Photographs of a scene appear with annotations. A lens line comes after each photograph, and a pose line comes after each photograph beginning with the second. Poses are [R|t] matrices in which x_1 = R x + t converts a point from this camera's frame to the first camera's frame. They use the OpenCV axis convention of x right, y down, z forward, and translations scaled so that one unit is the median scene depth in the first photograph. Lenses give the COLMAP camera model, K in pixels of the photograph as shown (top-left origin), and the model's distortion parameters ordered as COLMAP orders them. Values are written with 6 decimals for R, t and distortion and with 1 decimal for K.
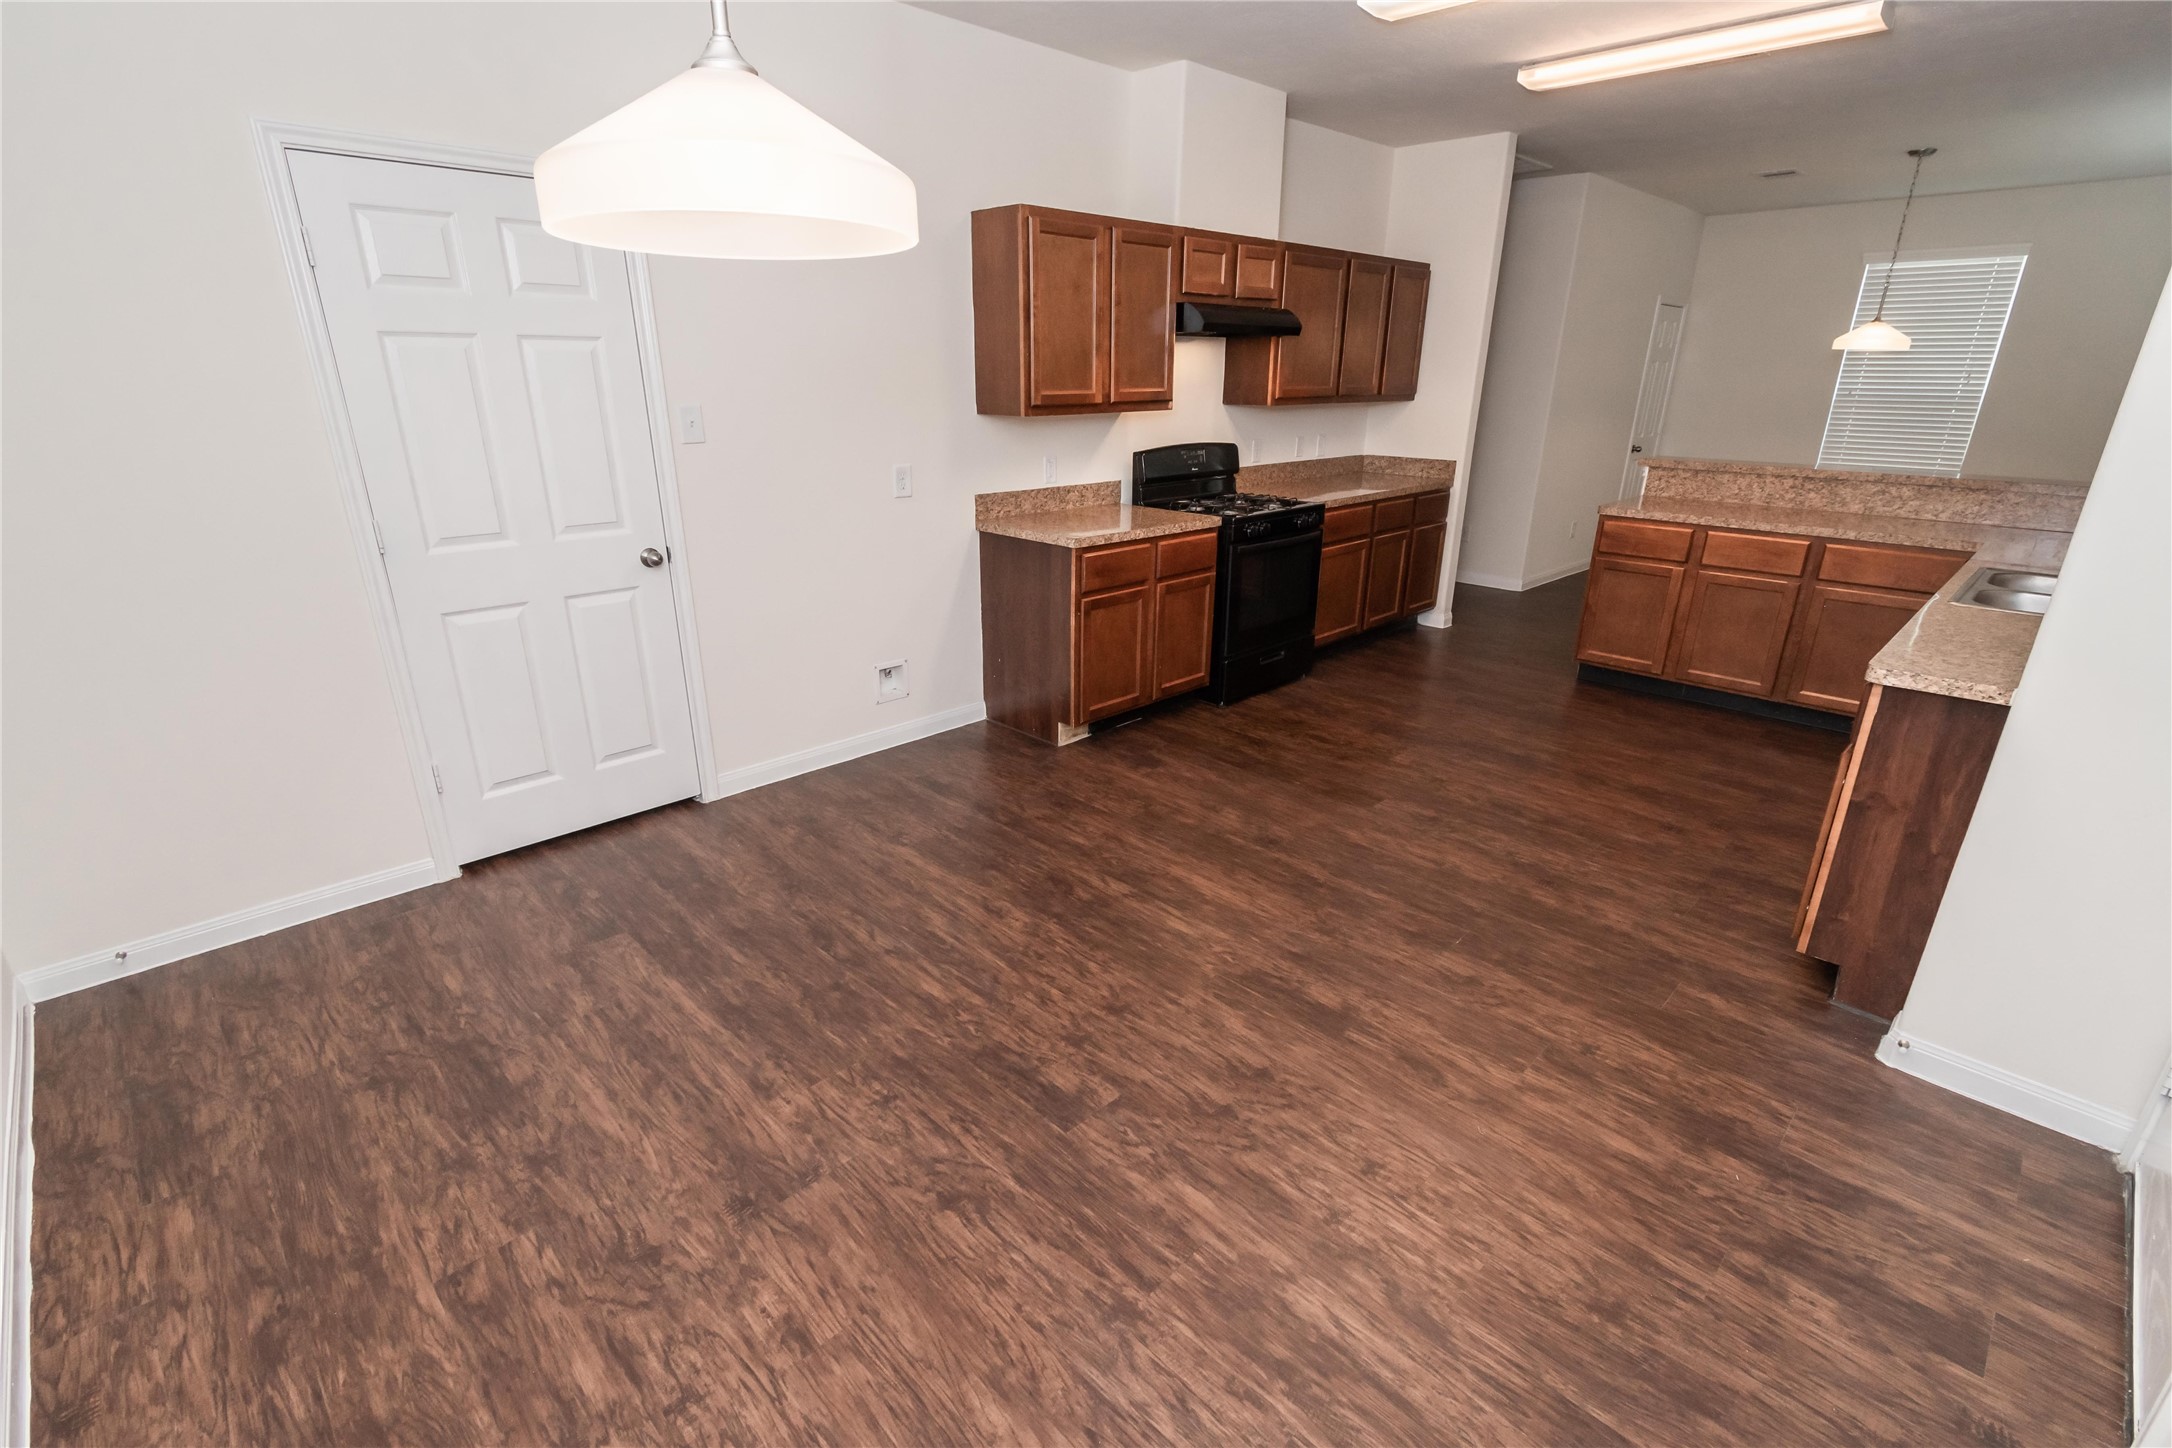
lens RADIAL K [[981.3, 0, 1080.8], [0, 981.3, 725.9], [0, 0, 1]] dist [-0.000173, -0.000704]
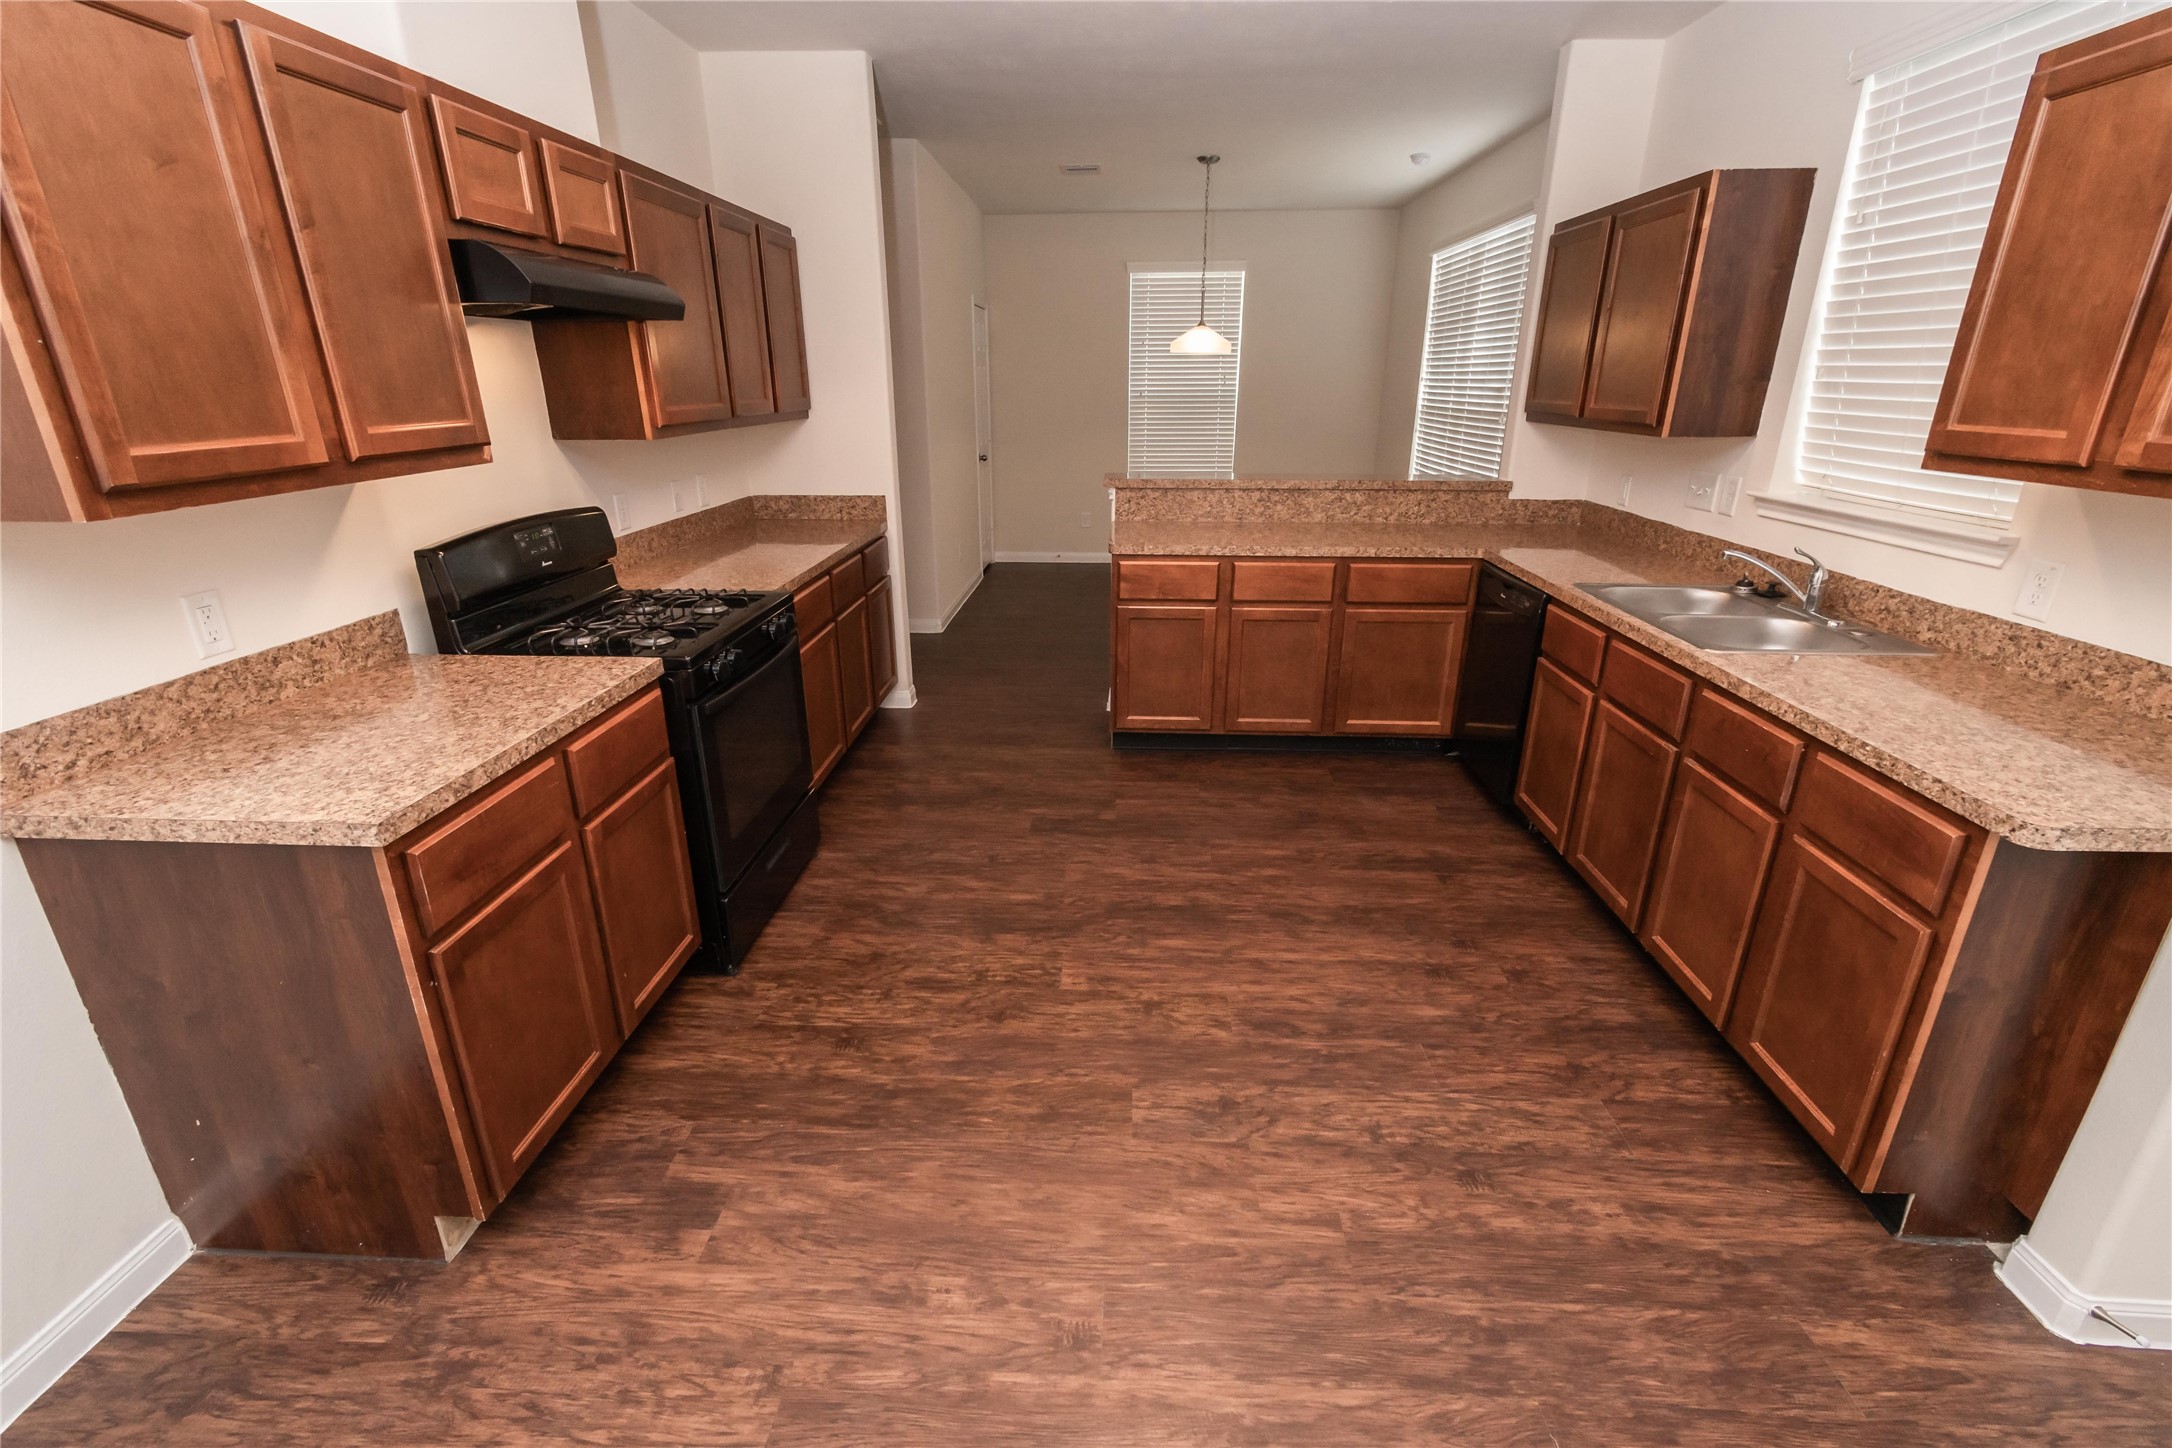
lens RADIAL K [[957.3, 0, 1073.2], [0, 957.3, 727.9], [0, 0, 1]] dist [0.003006, -0.000064]
pose [[0.737234, -0.239937, 0.631598, -0.028850], [0.236658, 0.967301, 0.091227, -0.172281], [-0.632834, 0.082217, 0.769910, 0.467520]]
